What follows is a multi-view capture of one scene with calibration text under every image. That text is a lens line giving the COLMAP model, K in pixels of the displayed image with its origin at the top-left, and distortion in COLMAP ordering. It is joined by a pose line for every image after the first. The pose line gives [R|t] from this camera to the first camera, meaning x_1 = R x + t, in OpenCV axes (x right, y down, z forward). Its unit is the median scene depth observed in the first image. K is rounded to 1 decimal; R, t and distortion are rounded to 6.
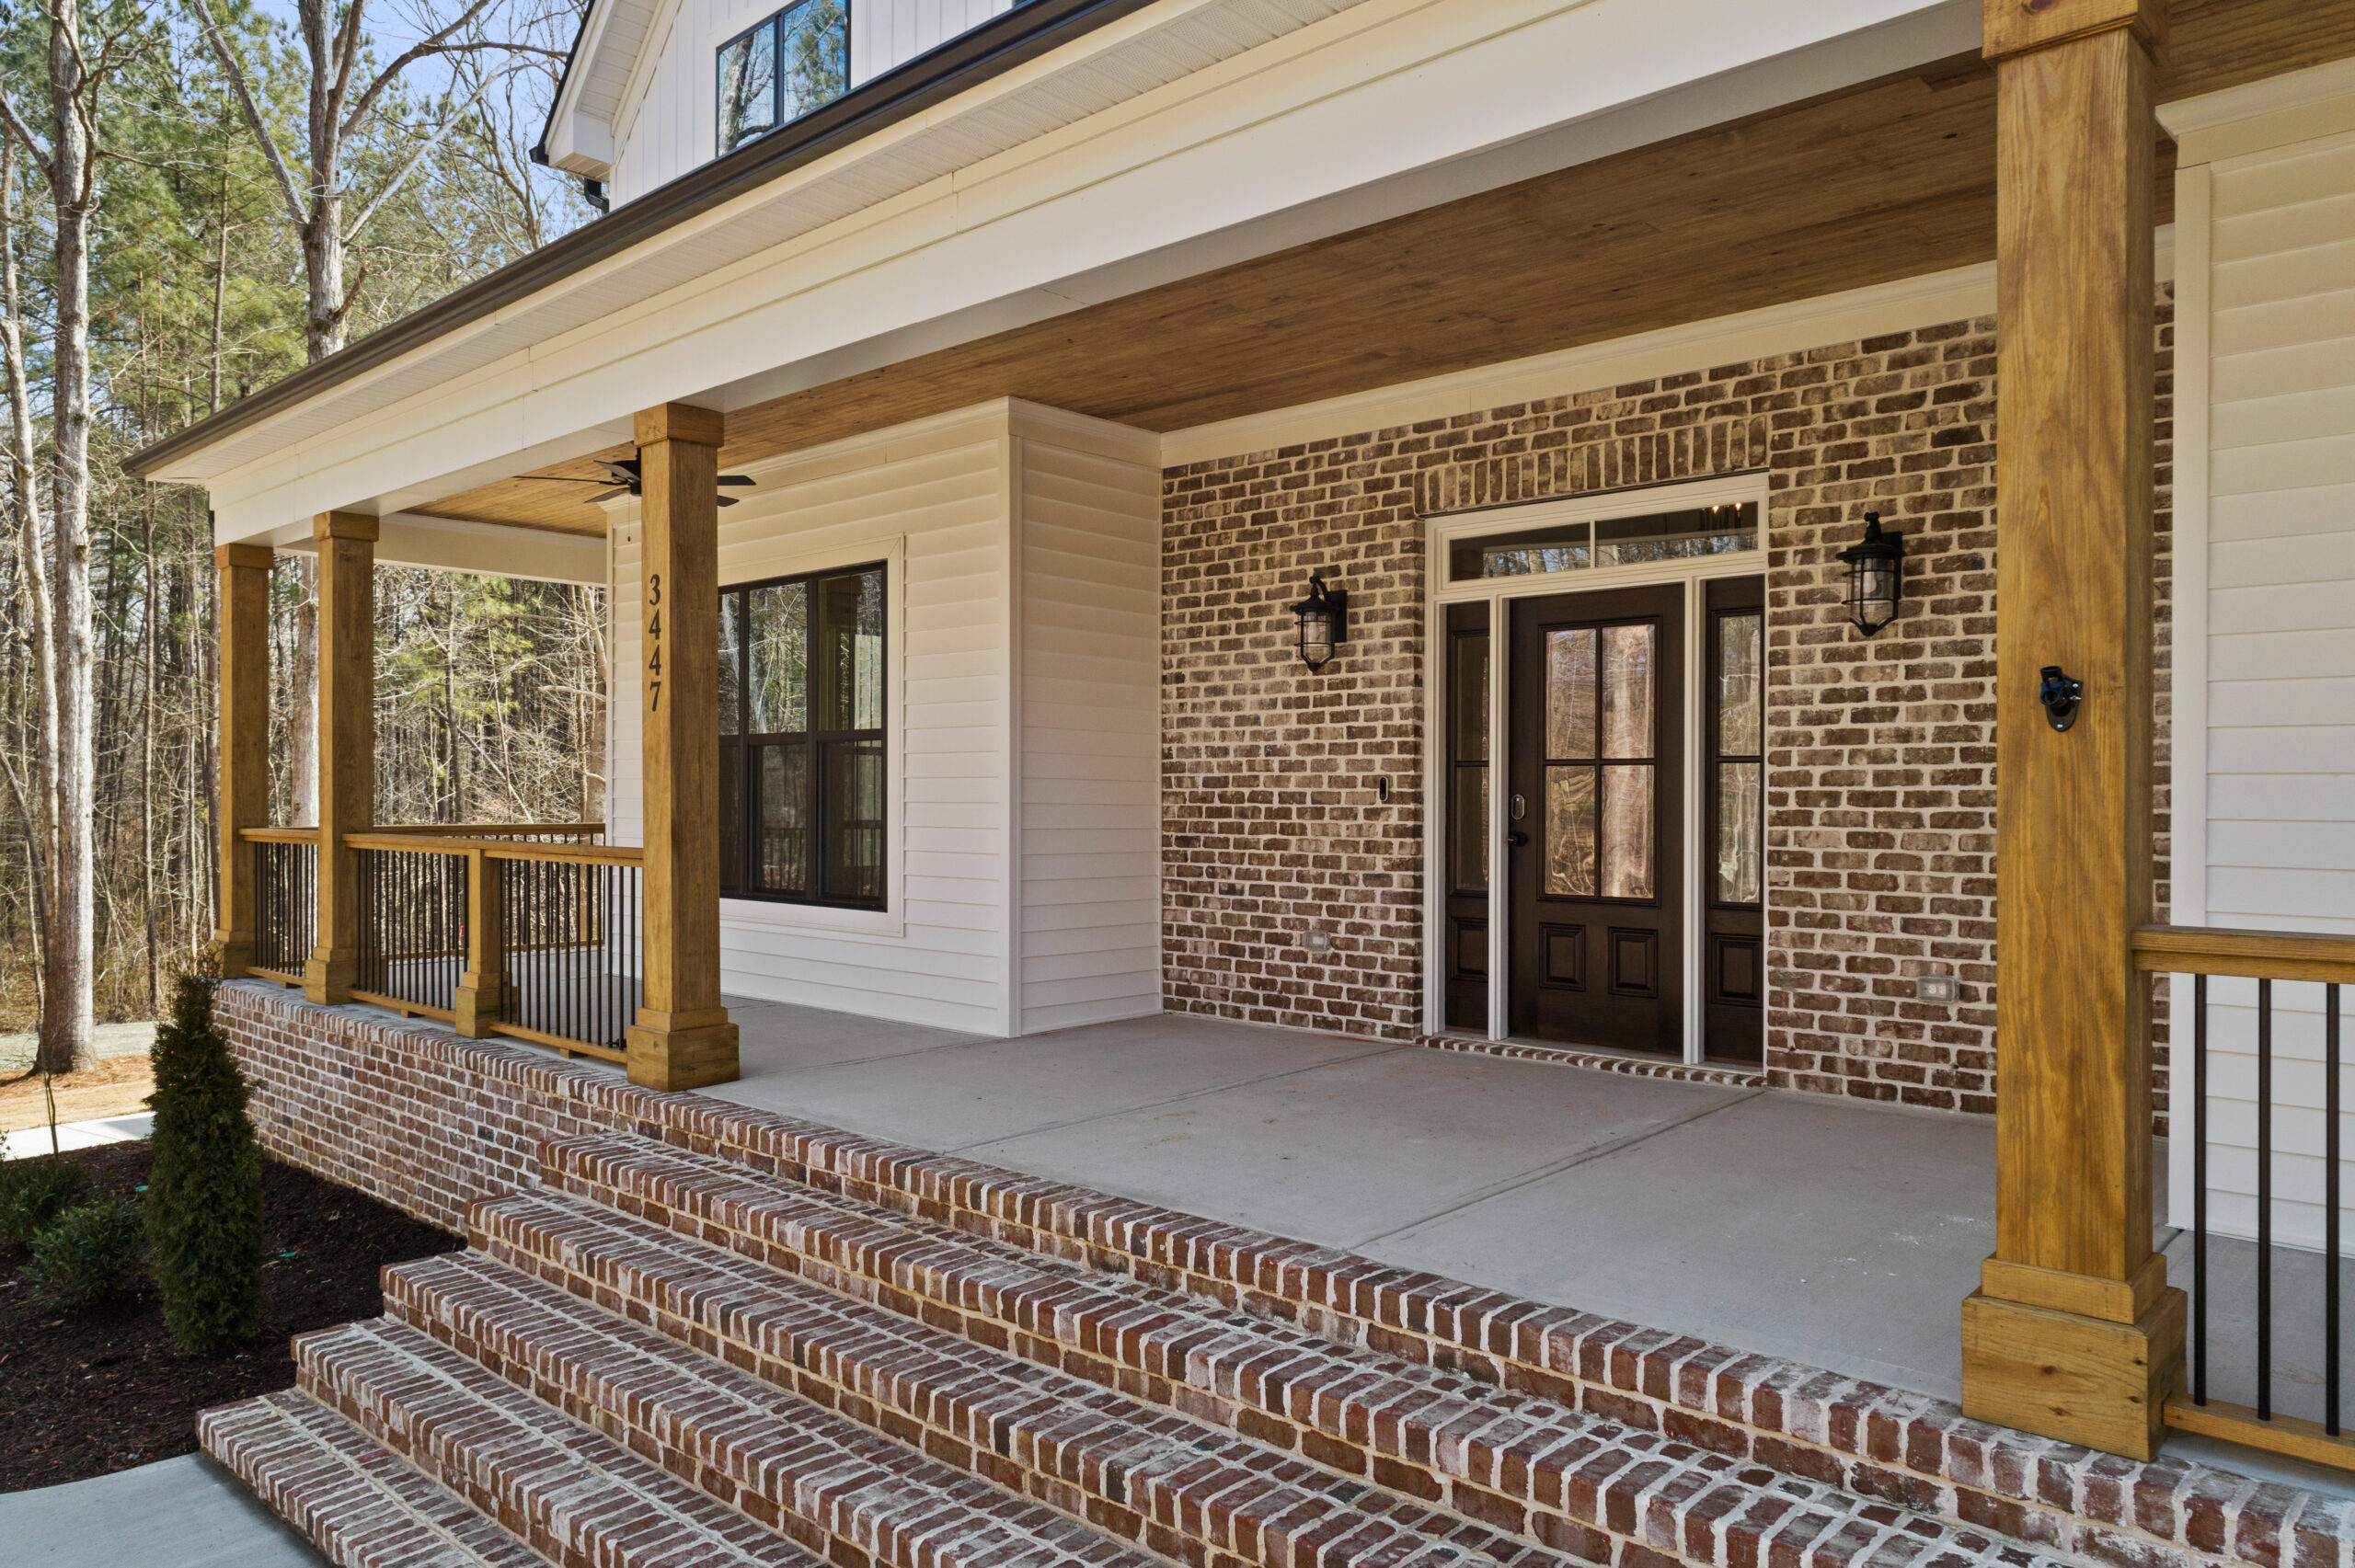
lens RADIAL K [[1559.4, 0, 1173.5], [0, 1559.4, 787.5], [0, 0, 1]] dist [0.003585, 0.000304]
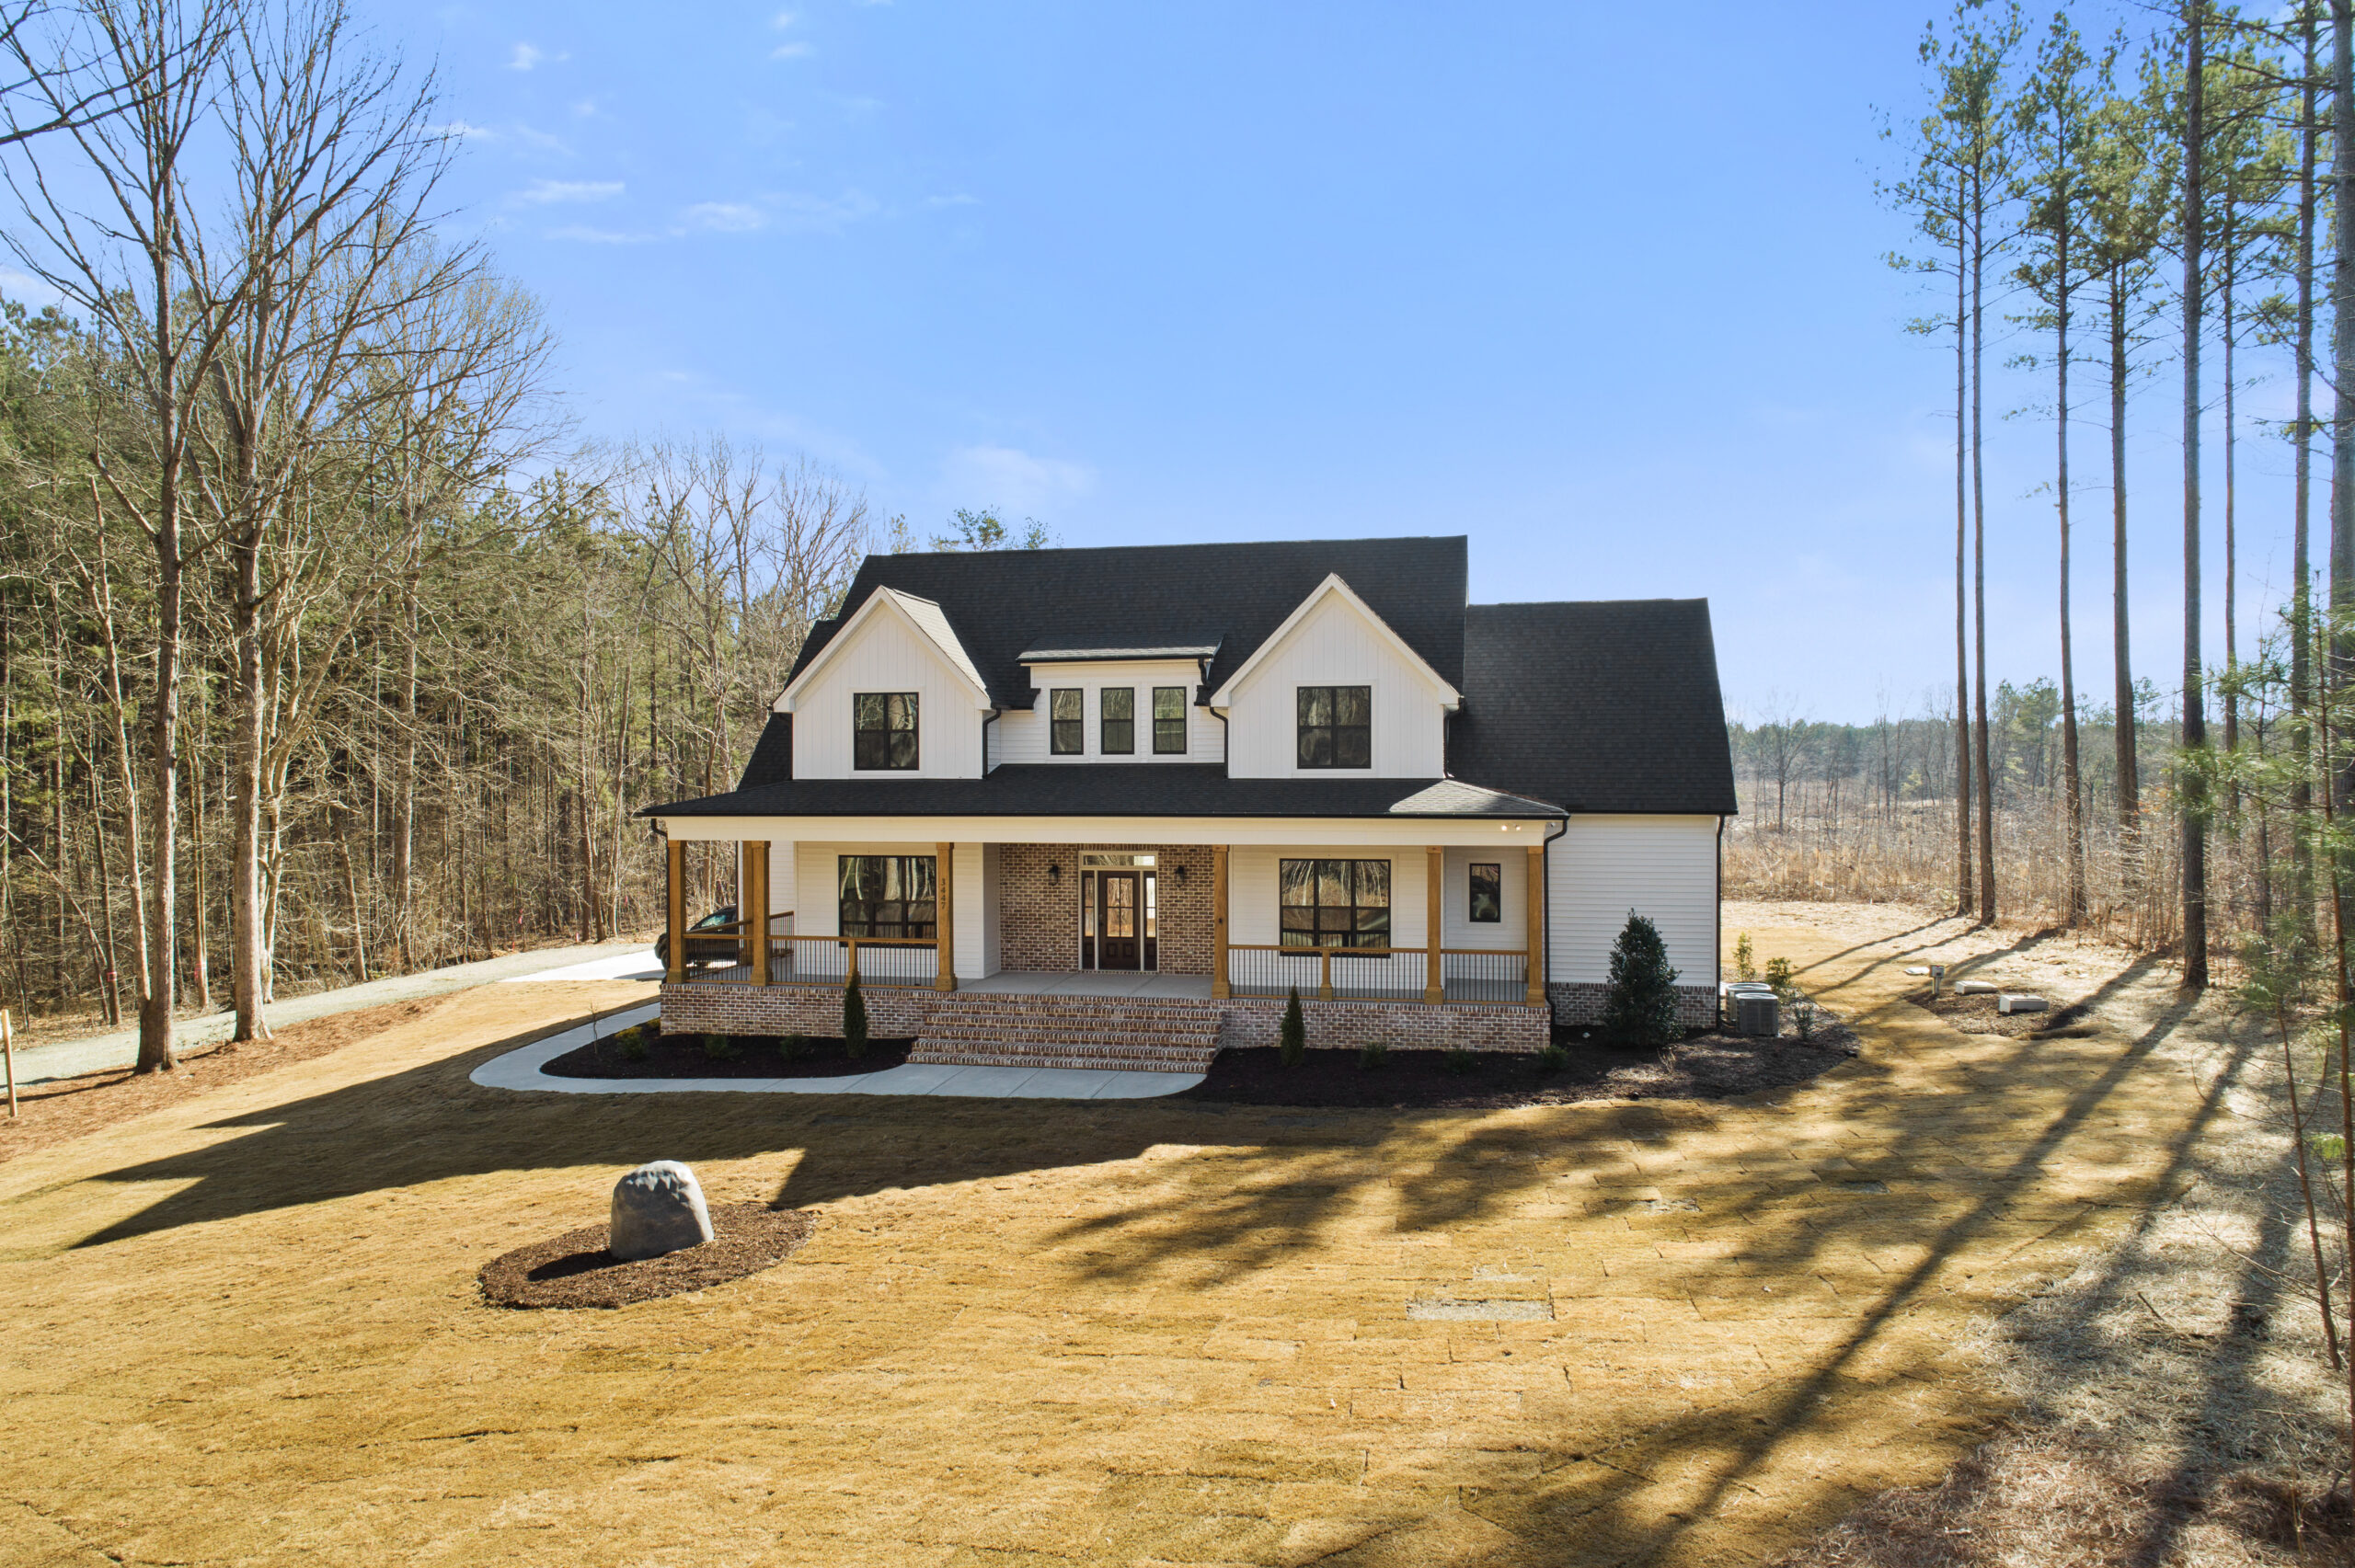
lens RADIAL K [[1559.4, 0, 1180.9], [0, 1559.4, 774.3], [0, 0, 1]] dist [0.003585, 0.000304]
pose [[0.846686, -0.008012, 0.532032, -2.022867], [0.004928, 0.999962, 0.007216, -0.442631], [-0.532070, -0.003488, 0.846693, -2.985825]]
